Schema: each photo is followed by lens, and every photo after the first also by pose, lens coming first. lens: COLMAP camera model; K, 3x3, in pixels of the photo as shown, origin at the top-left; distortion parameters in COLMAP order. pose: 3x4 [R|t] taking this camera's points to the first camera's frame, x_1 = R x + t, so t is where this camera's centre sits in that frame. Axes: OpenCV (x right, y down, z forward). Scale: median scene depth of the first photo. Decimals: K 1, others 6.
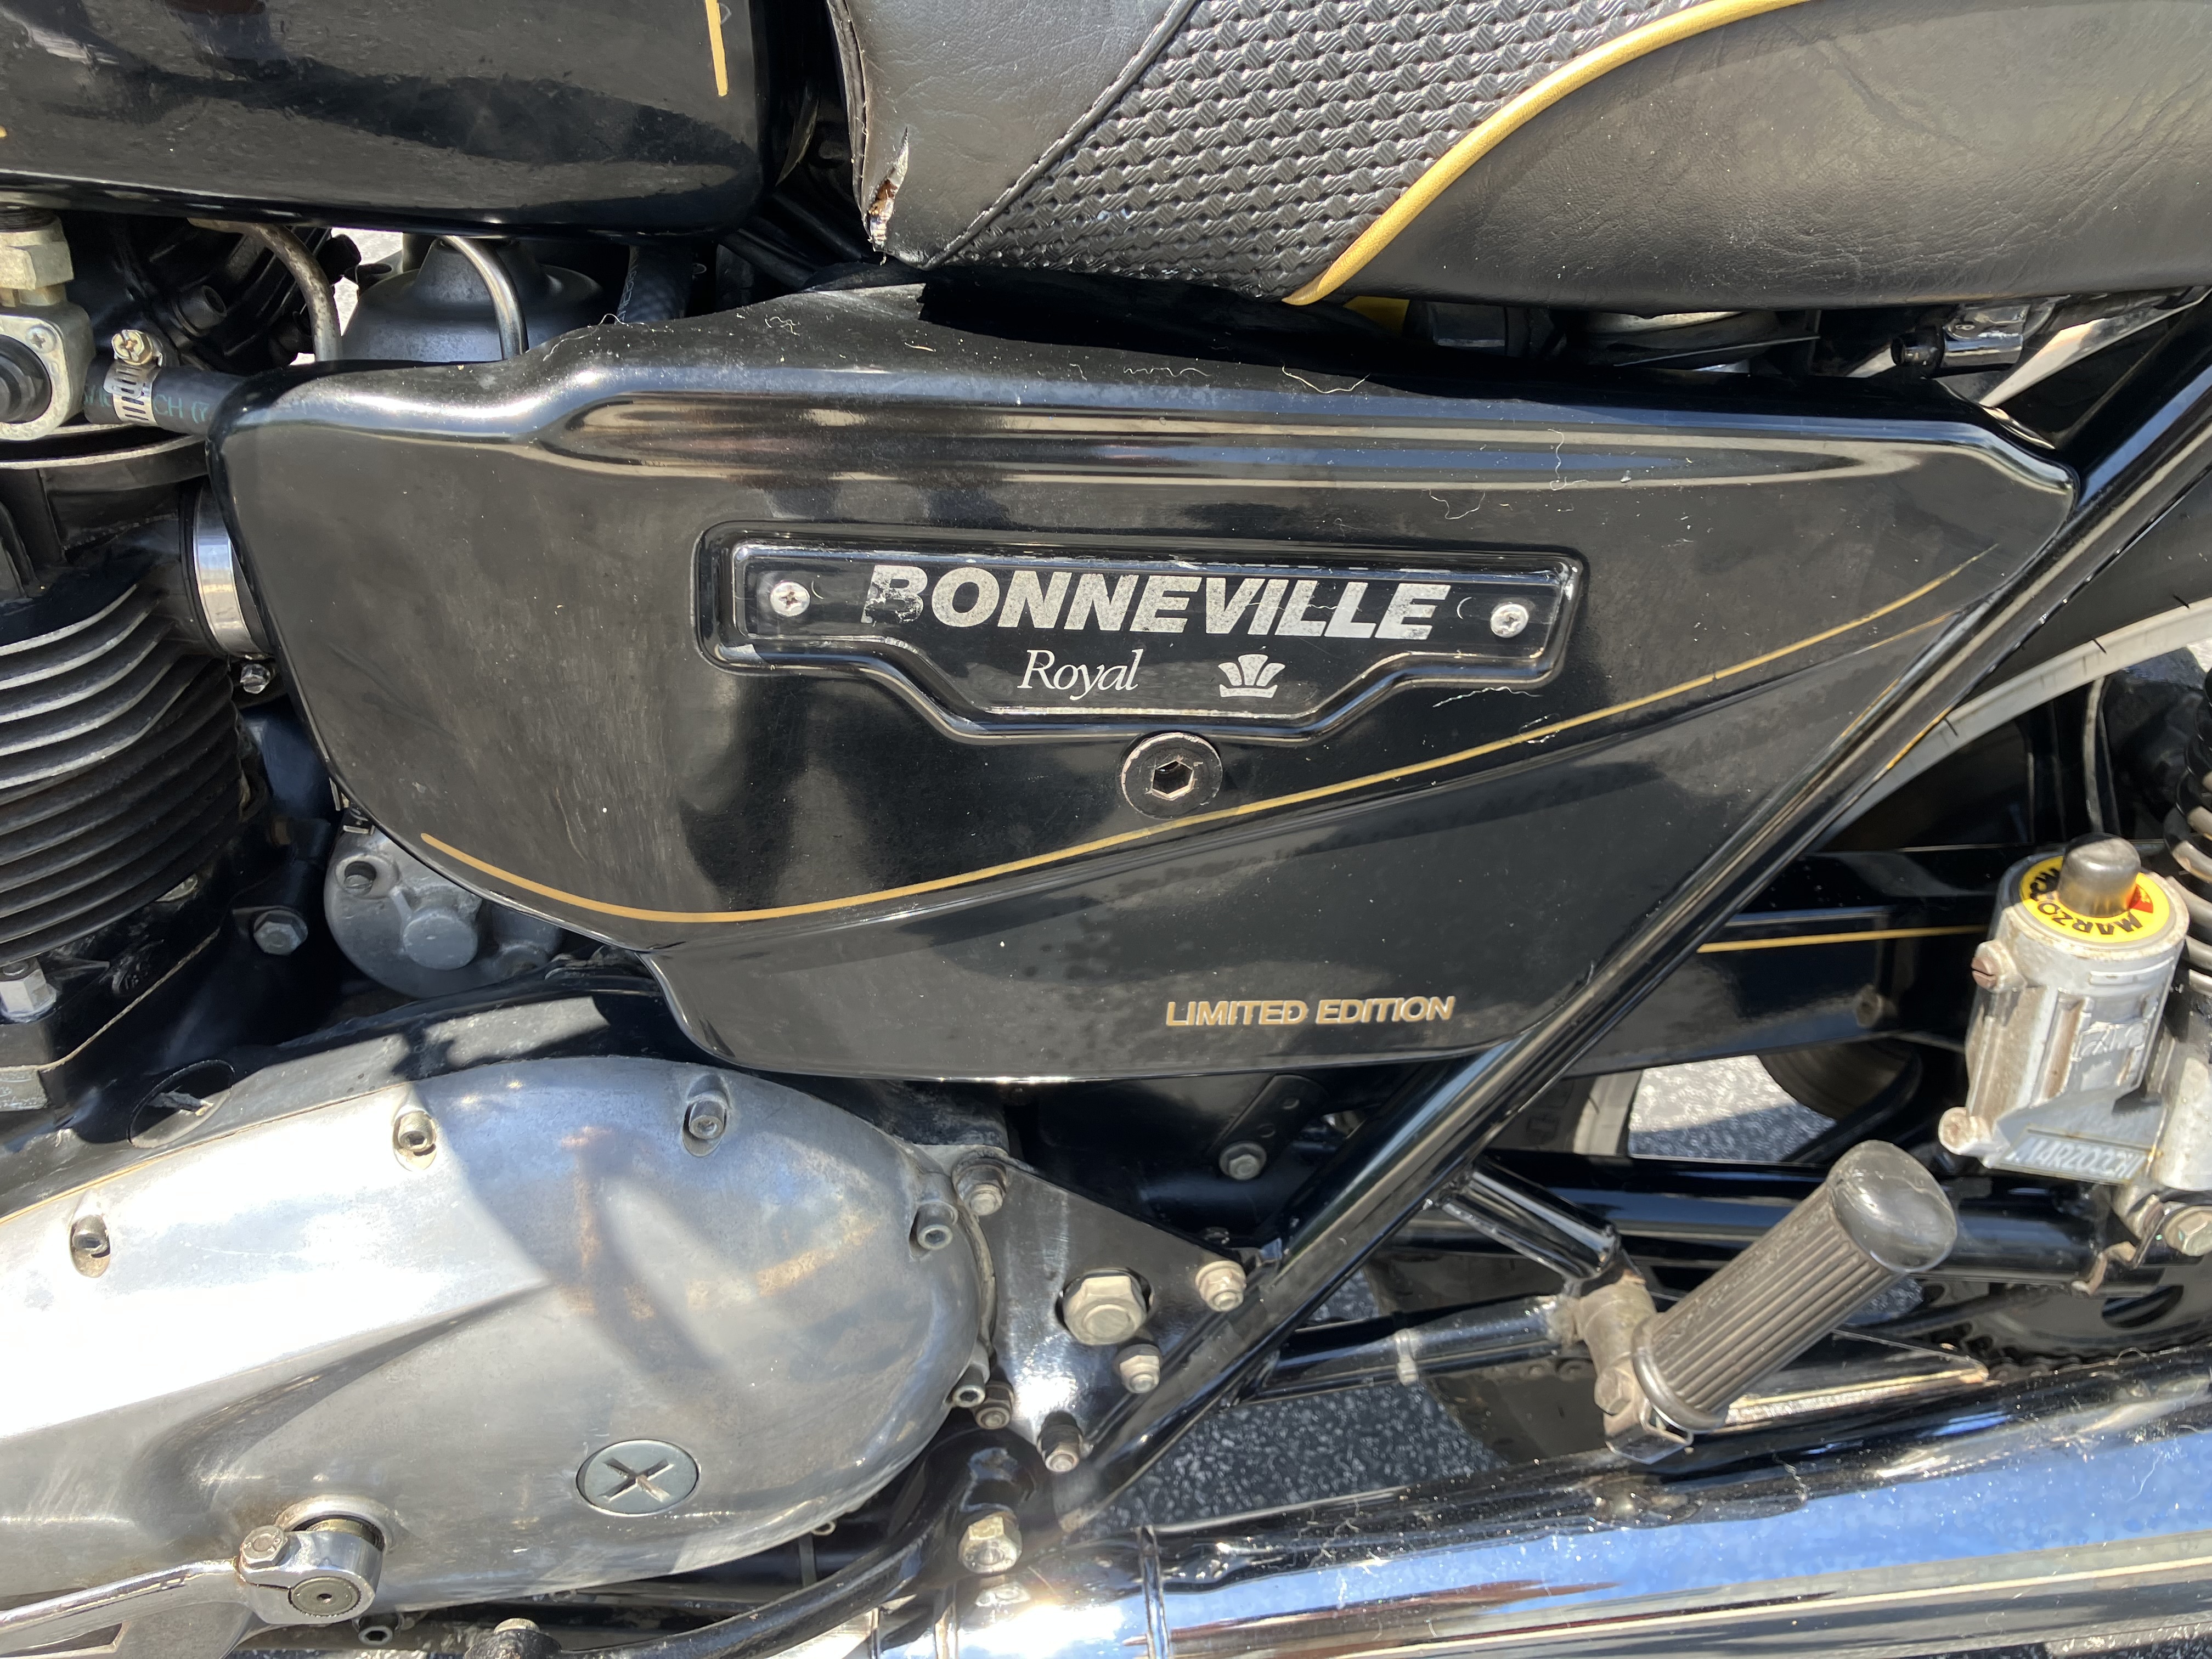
lens RADIAL K [[1792.4, 0, 1117.6], [0, 1792.4, 828.2], [0, 0, 1]] dist [0.102363, -0.124207]
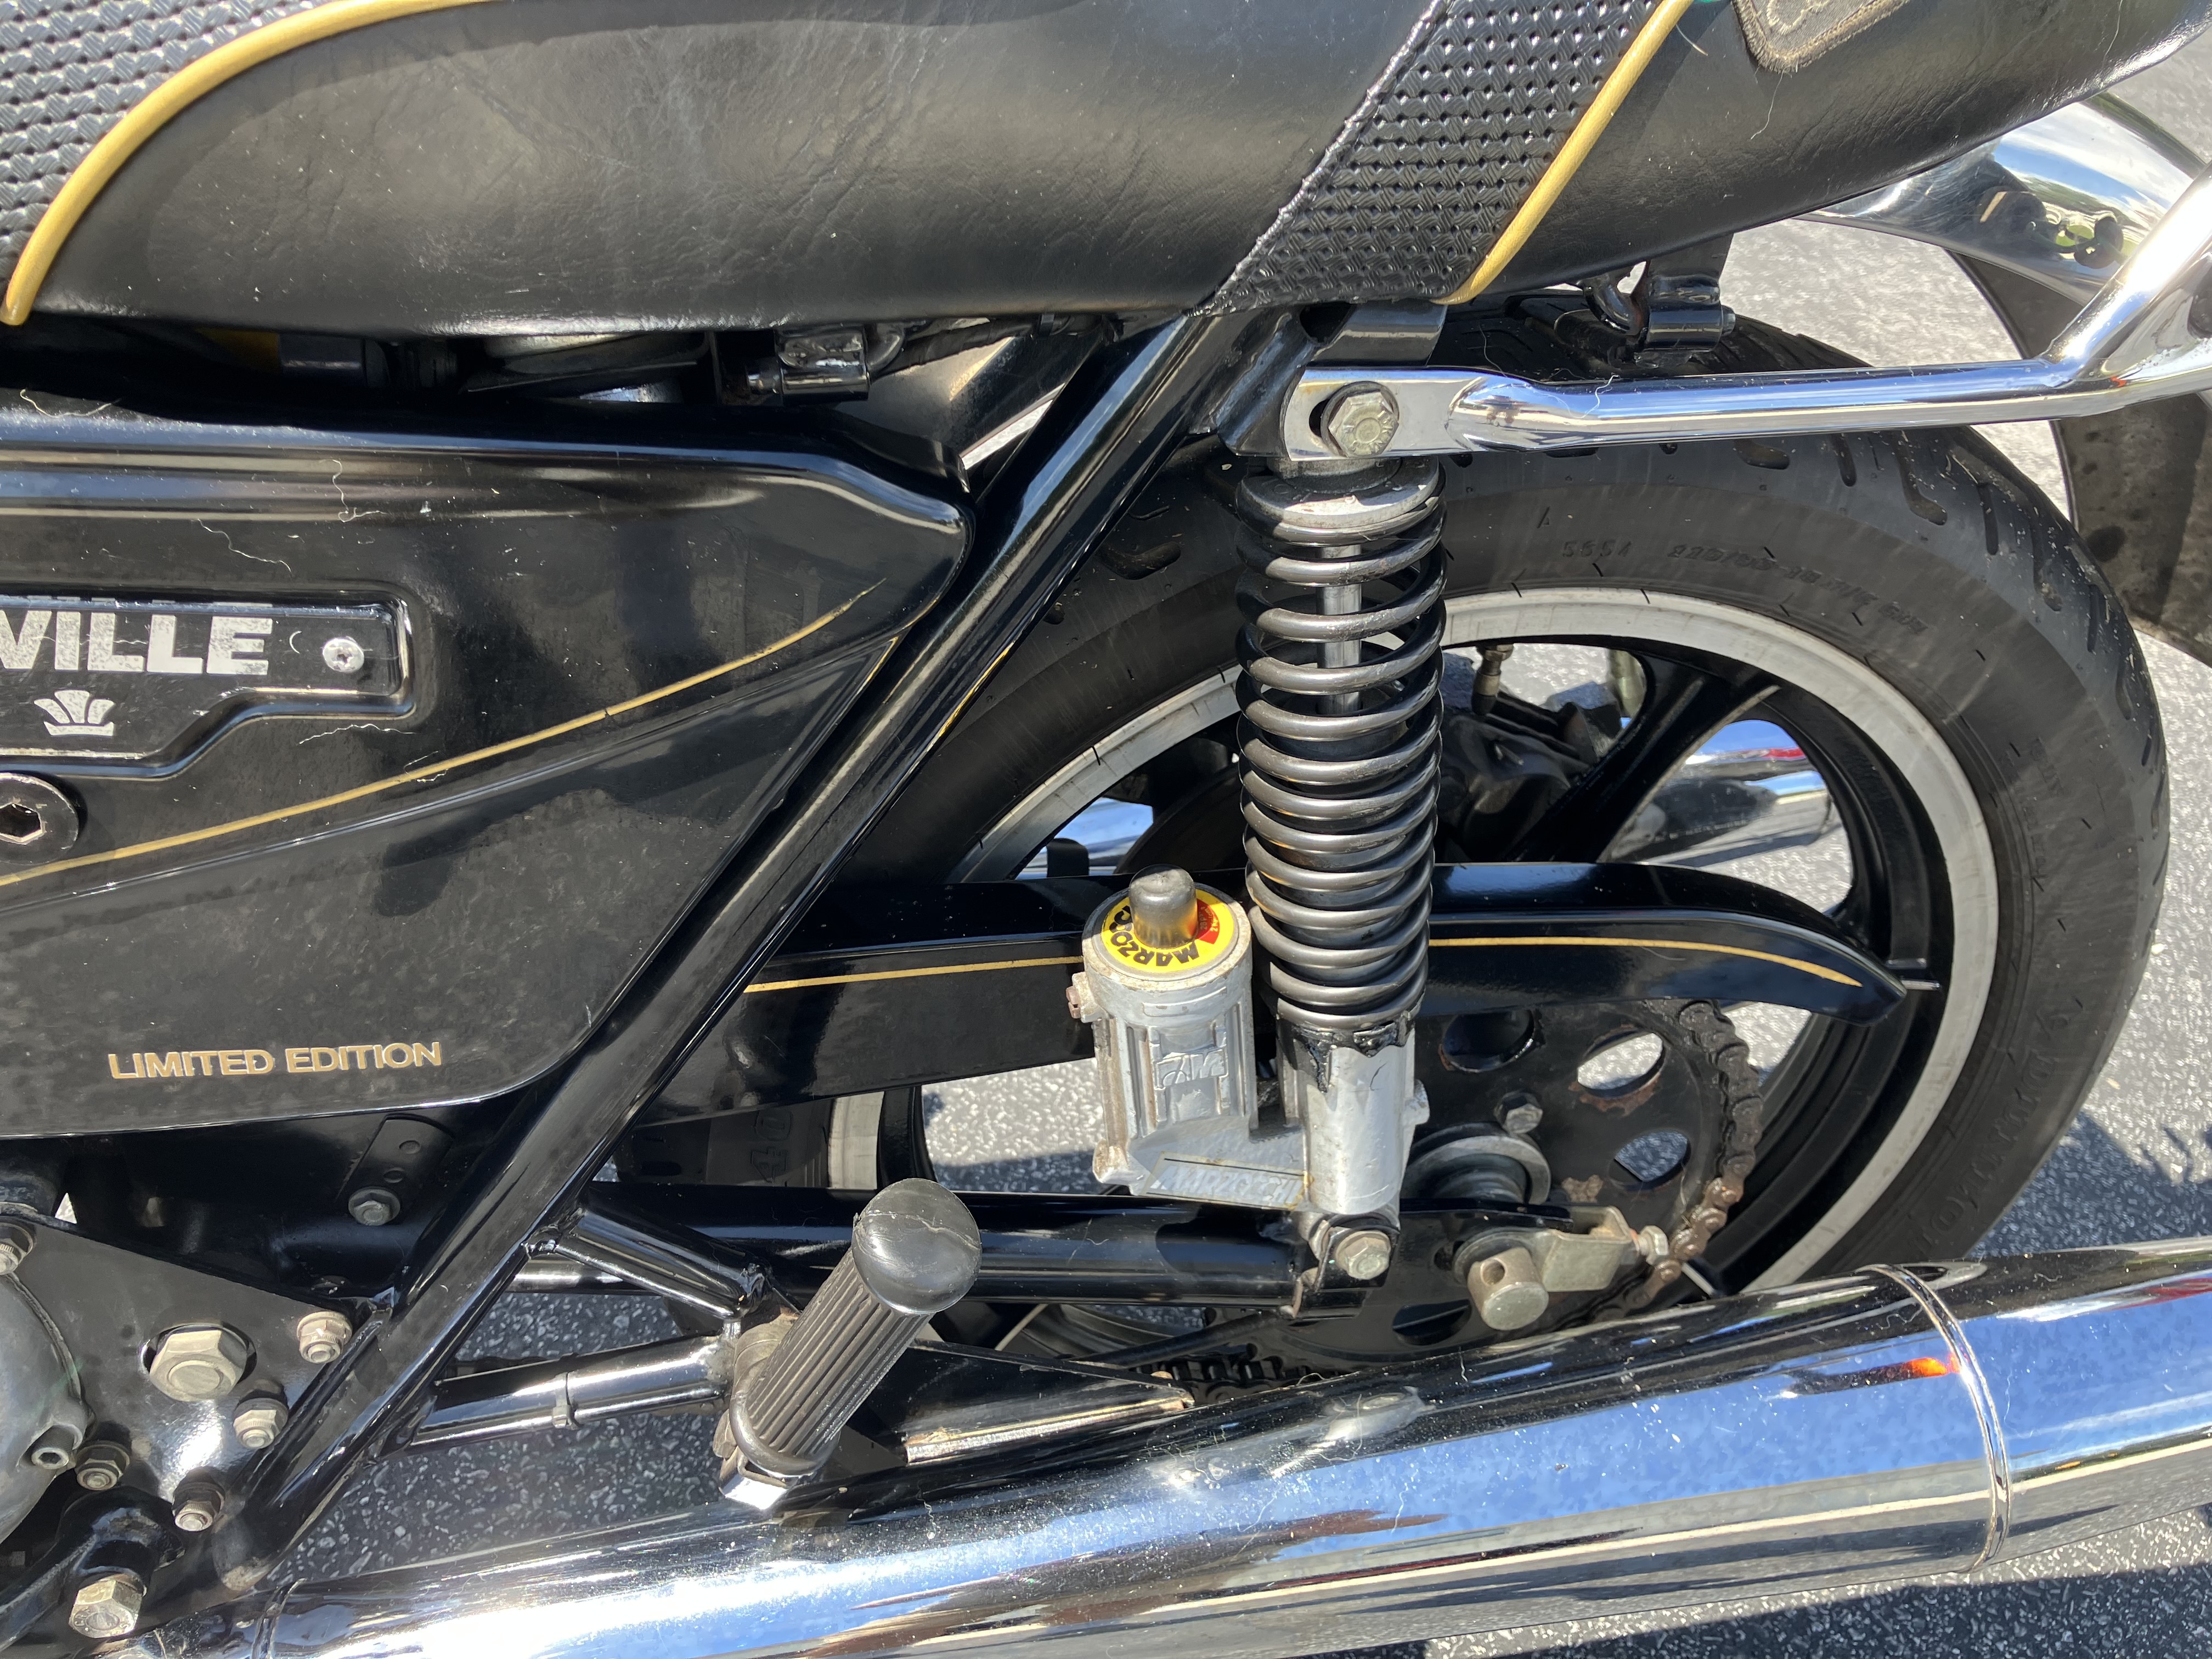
lens RADIAL K [[1779.3, 0, 991.0], [0, 1779.3, 833.4], [0, 0, 1]] dist [0.104172, -0.121823]
pose [[0.999721, -0.007330, 0.022455, 0.457790], [0.007316, 0.999973, 0.000731, -0.016262], [-0.022460, -0.000566, 0.999748, 0.032097]]
